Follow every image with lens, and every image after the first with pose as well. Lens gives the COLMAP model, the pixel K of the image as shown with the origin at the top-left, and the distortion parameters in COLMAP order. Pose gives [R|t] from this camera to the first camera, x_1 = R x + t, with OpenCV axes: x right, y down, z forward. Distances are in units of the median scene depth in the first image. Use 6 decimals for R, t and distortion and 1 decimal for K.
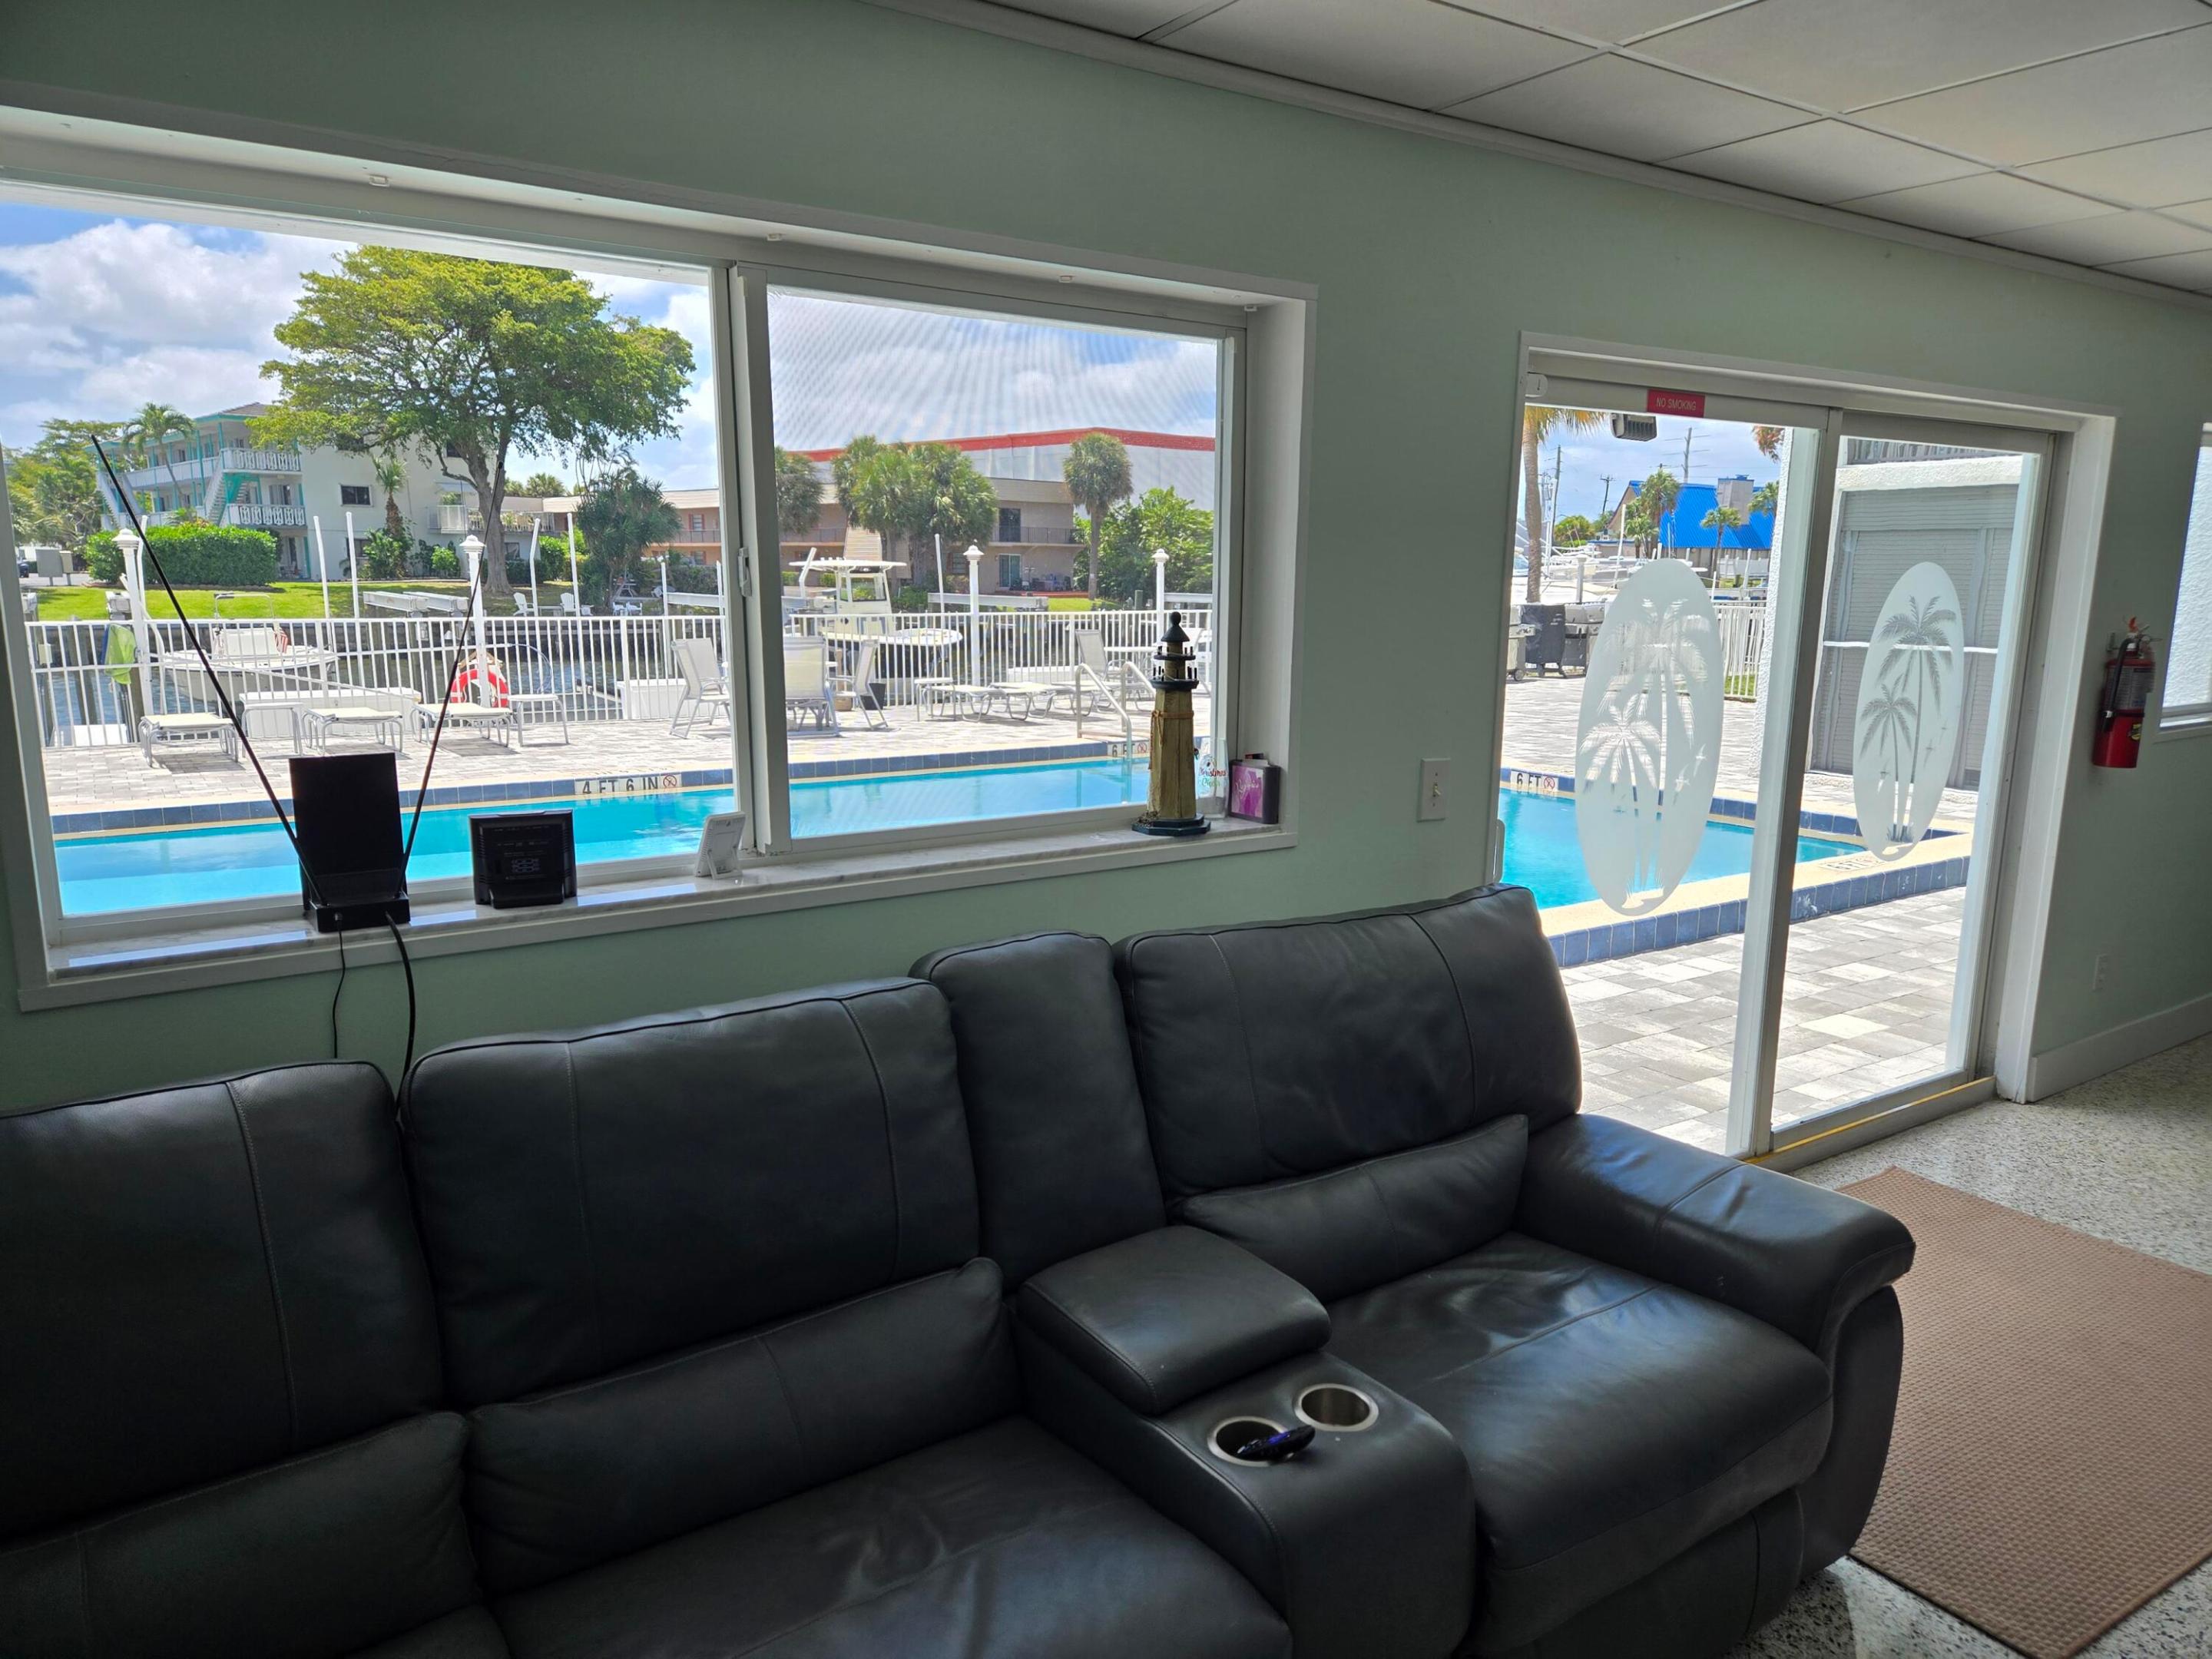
lens RADIAL K [[1472.4, 0, 1087.3], [0, 1472.4, 833.1], [0, 0, 1]] dist [0.073032, -0.052805]
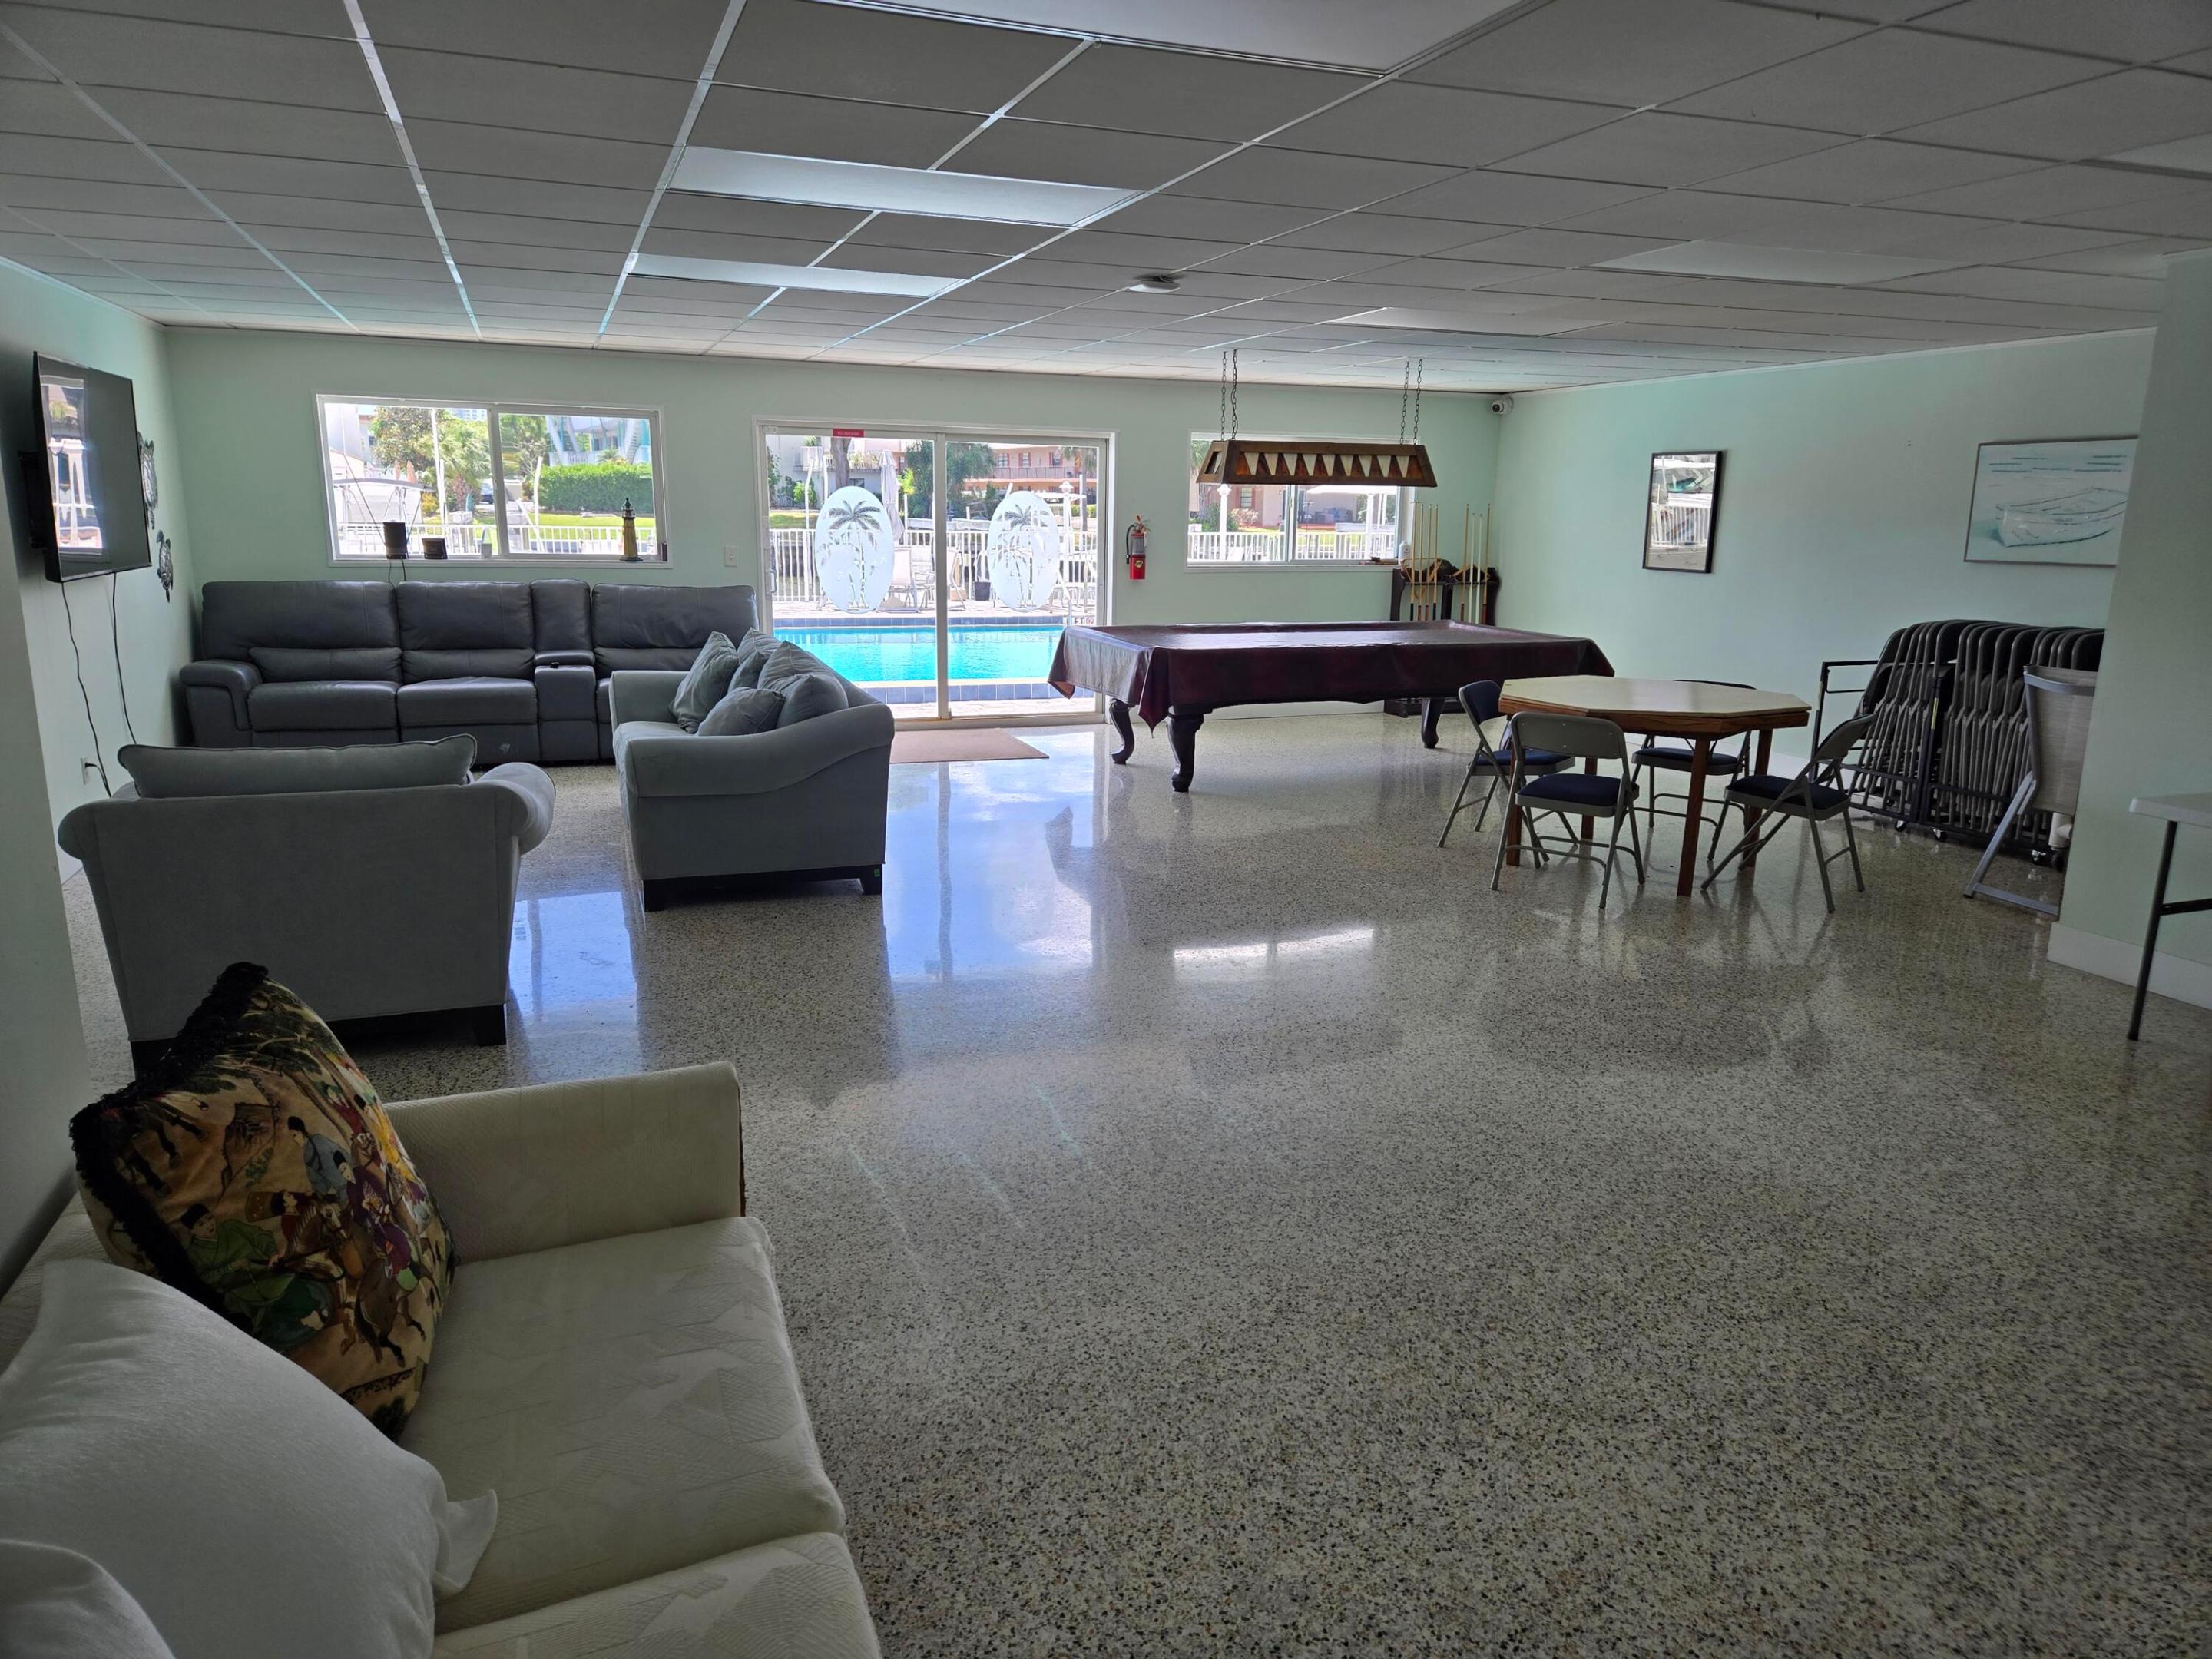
lens RADIAL K [[1472.4, 0, 1094.1], [0, 1472.4, 825.3], [0, 0, 1]] dist [0.073032, -0.052805]
pose [[0.970226, 0.064547, -0.233442, 2.052070], [-0.056399, 0.997549, 0.041418, 0.430483], [0.235544, -0.027018, 0.971488, -2.248256]]
